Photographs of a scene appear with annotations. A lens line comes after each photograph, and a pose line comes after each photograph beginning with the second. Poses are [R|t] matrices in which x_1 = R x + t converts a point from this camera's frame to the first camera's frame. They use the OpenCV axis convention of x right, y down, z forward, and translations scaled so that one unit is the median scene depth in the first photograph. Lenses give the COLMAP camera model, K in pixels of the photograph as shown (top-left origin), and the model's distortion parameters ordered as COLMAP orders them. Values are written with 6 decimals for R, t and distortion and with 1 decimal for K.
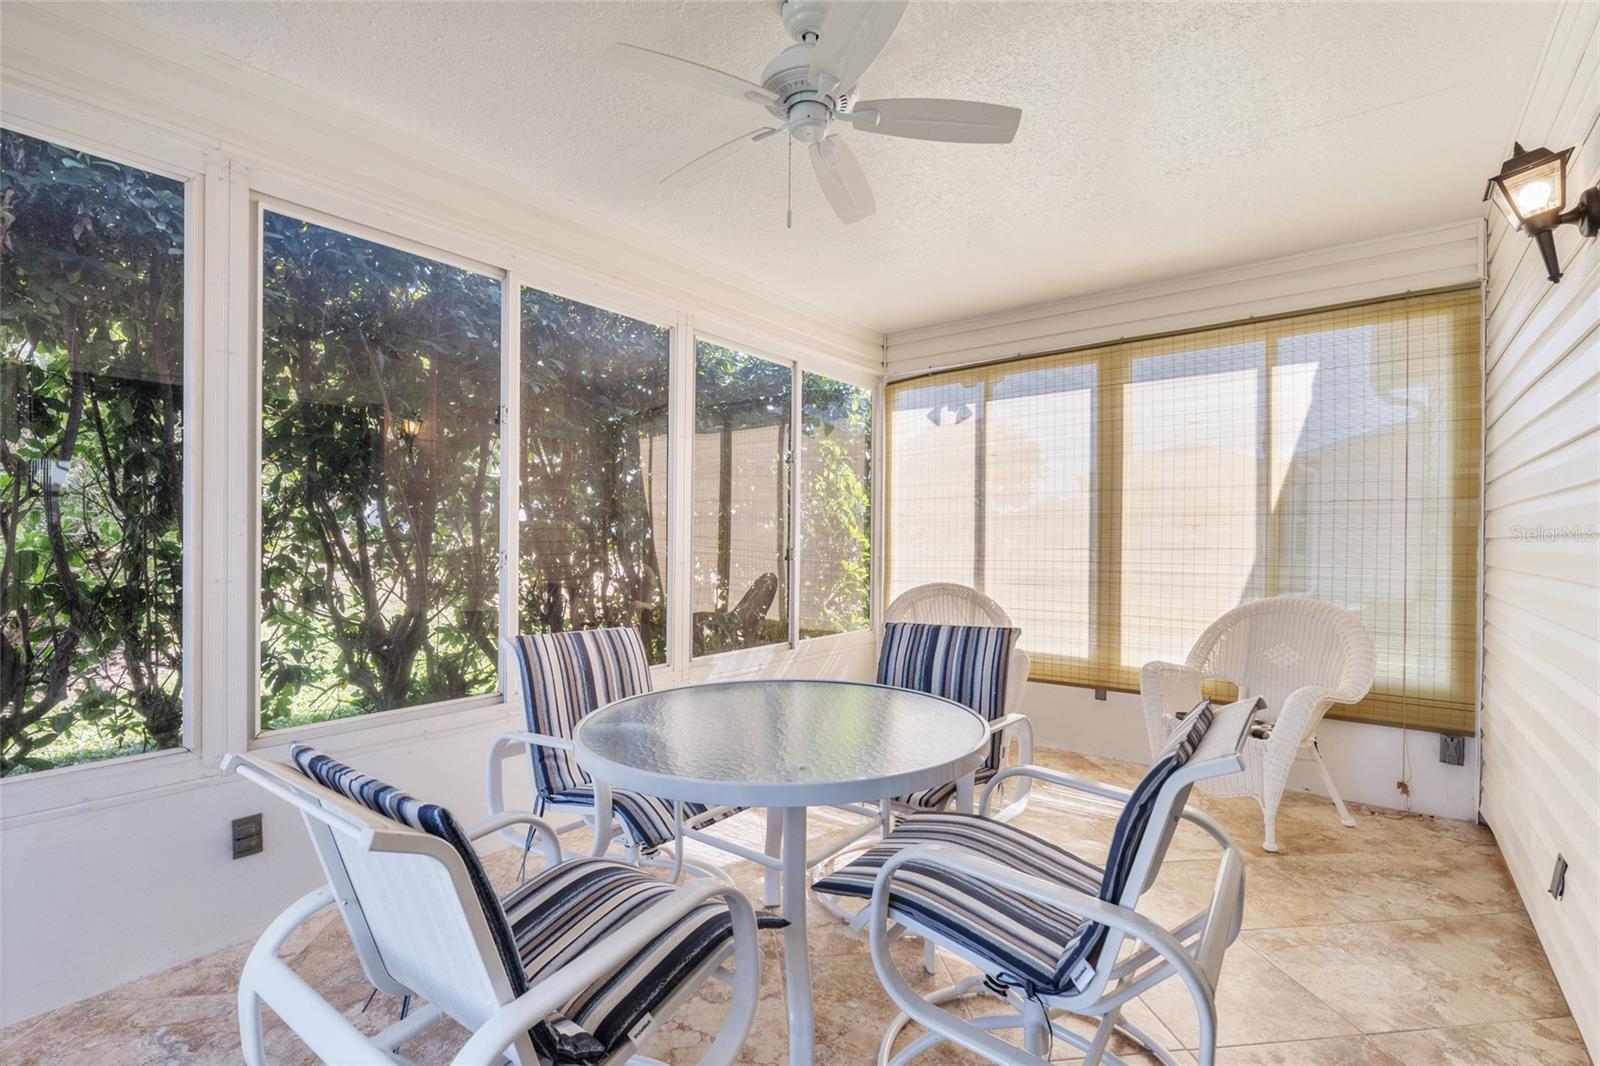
lens RADIAL K [[715.0, 0, 798.1], [0, 715.0, 541.8], [0, 0, 1]] dist [-0.000544, 0.000157]
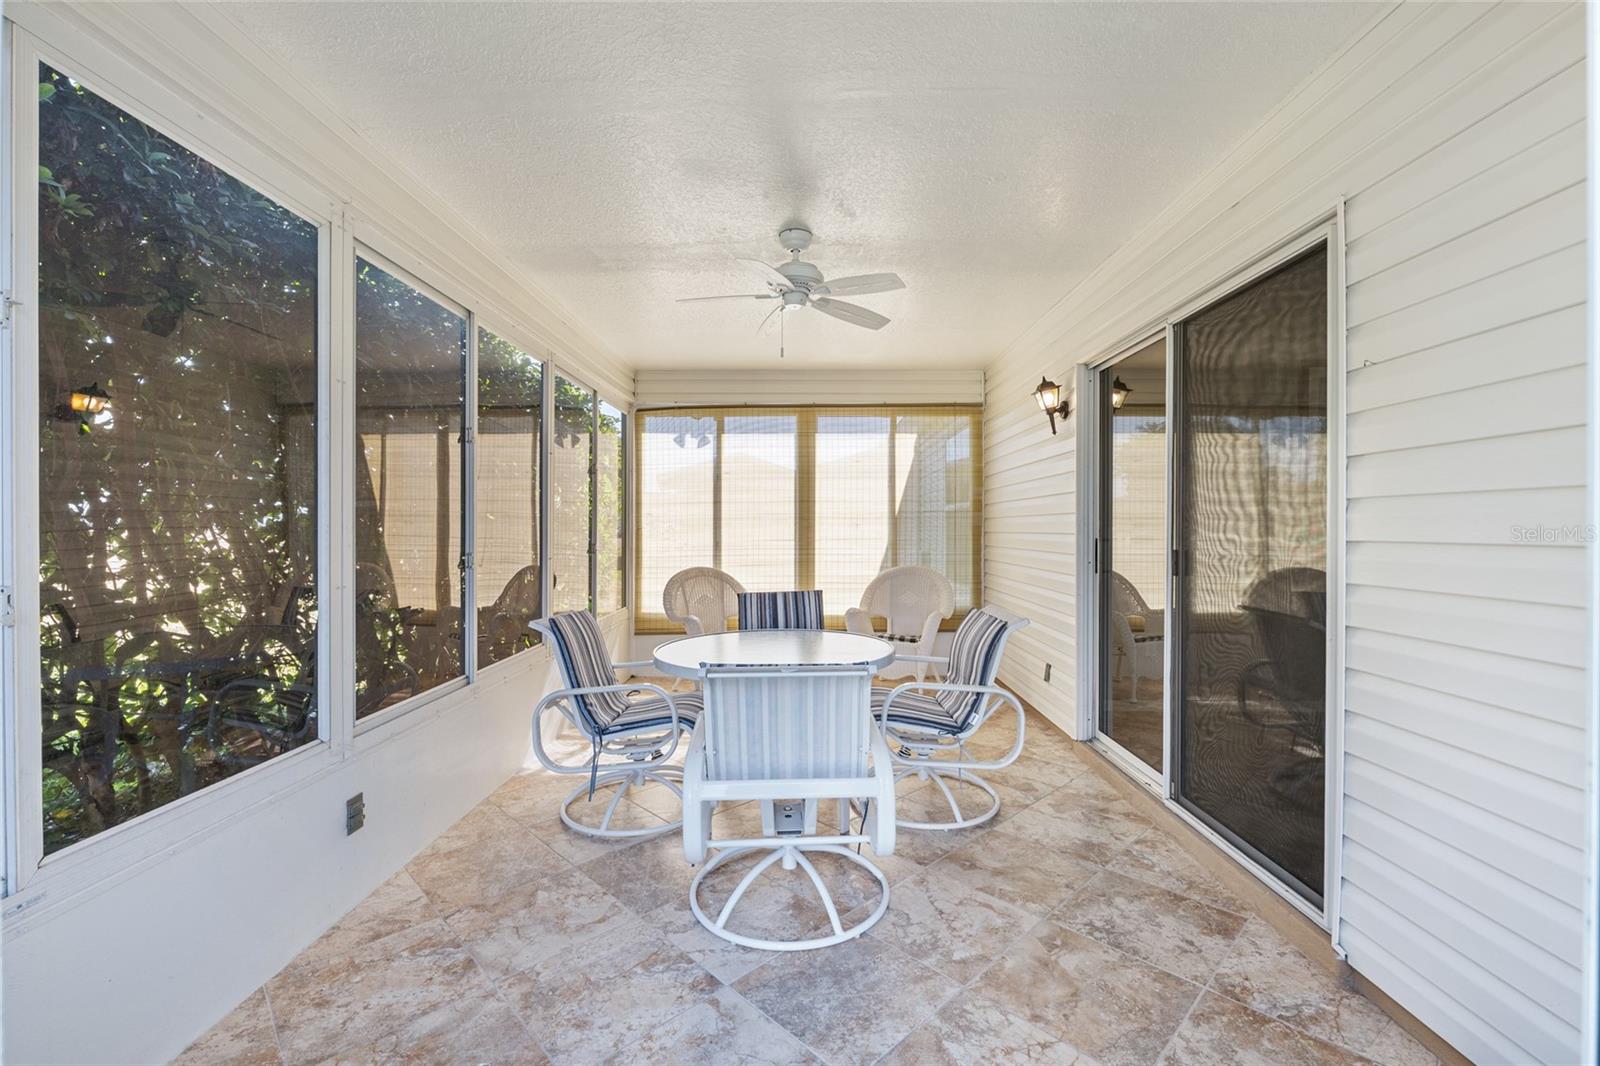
lens RADIAL K [[692.9, 0, 800.0], [0, 692.9, 533.0], [0, 0, 1]] dist [0.000240, 0.000059]
pose [[0.786310, -0.012240, 0.617711, -0.548242], [0.008288, 0.999923, 0.009263, -0.020449], [-0.617777, -0.002164, 0.786350, -0.176054]]
